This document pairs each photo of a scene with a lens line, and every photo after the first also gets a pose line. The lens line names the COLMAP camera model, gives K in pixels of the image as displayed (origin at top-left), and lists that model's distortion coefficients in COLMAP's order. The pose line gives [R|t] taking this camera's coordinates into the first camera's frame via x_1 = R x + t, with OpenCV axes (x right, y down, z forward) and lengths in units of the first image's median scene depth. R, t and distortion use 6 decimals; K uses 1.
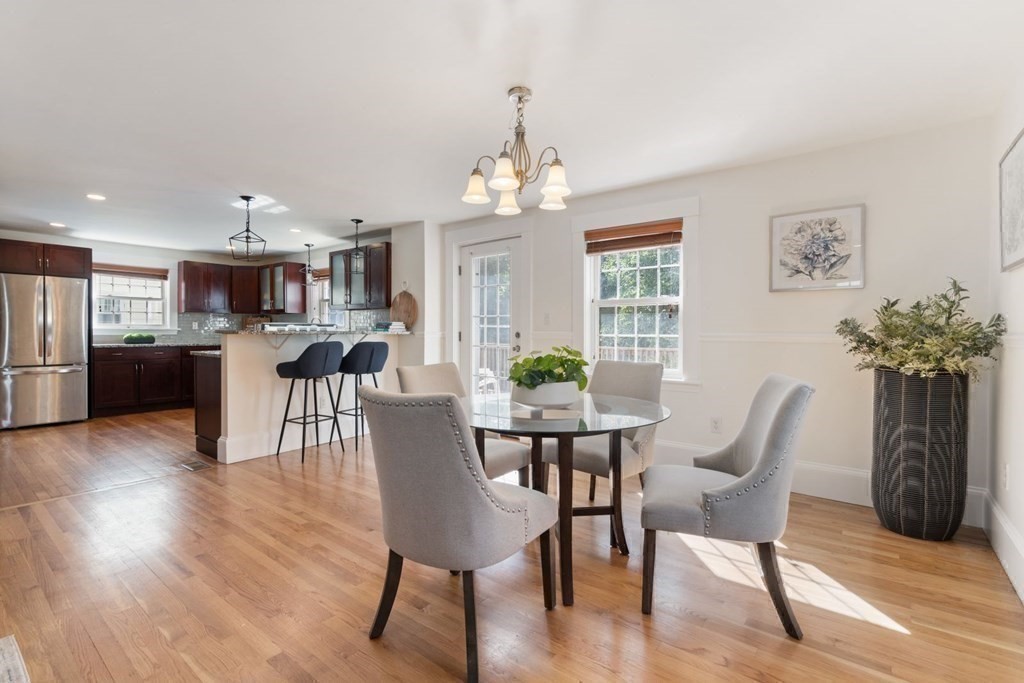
lens RADIAL K [[467.7, 0, 509.3], [0, 467.7, 336.0], [0, 0, 1]] dist [-0.003324, 0.001237]
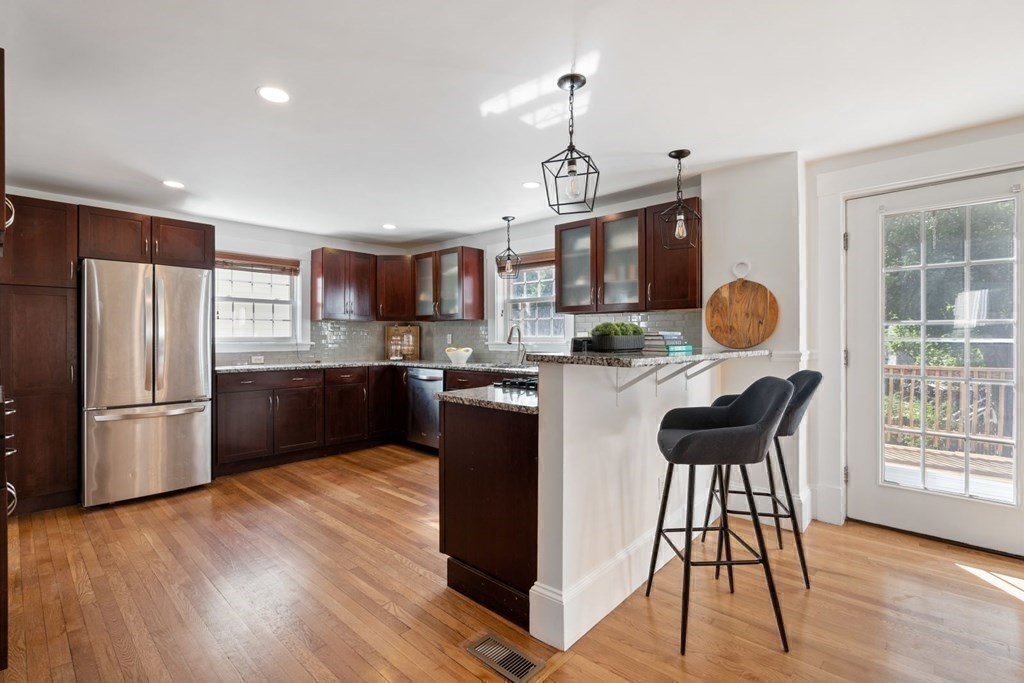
lens RADIAL K [[467.7, 0, 504.8], [0, 467.7, 337.0], [0, 0, 1]] dist [-0.003324, 0.001237]
pose [[0.996681, -0.005832, -0.081199, -0.429470], [0.004876, 0.999916, -0.011968, -0.017434], [0.081262, 0.011532, 0.996626, 0.371222]]
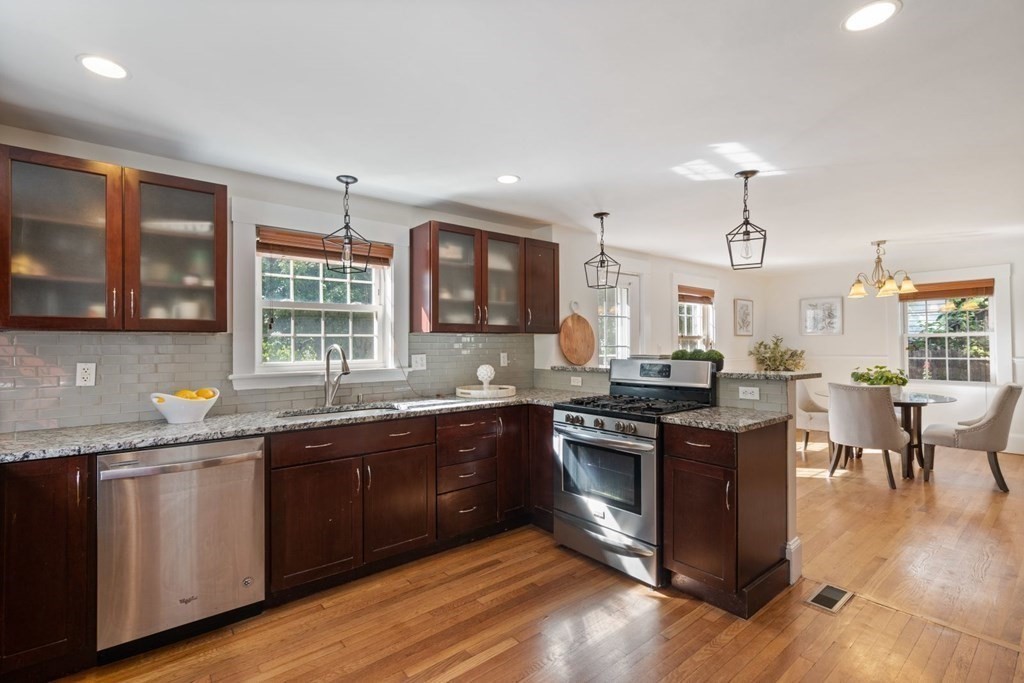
lens RADIAL K [[467.7, 0, 504.5], [0, 467.7, 341.4], [0, 0, 1]] dist [-0.003324, 0.001237]
pose [[0.221593, 0.005246, 0.975125, -0.928109], [0.024122, 0.999650, -0.010860, -0.040865], [-0.974841, 0.025929, 0.221389, 0.867060]]
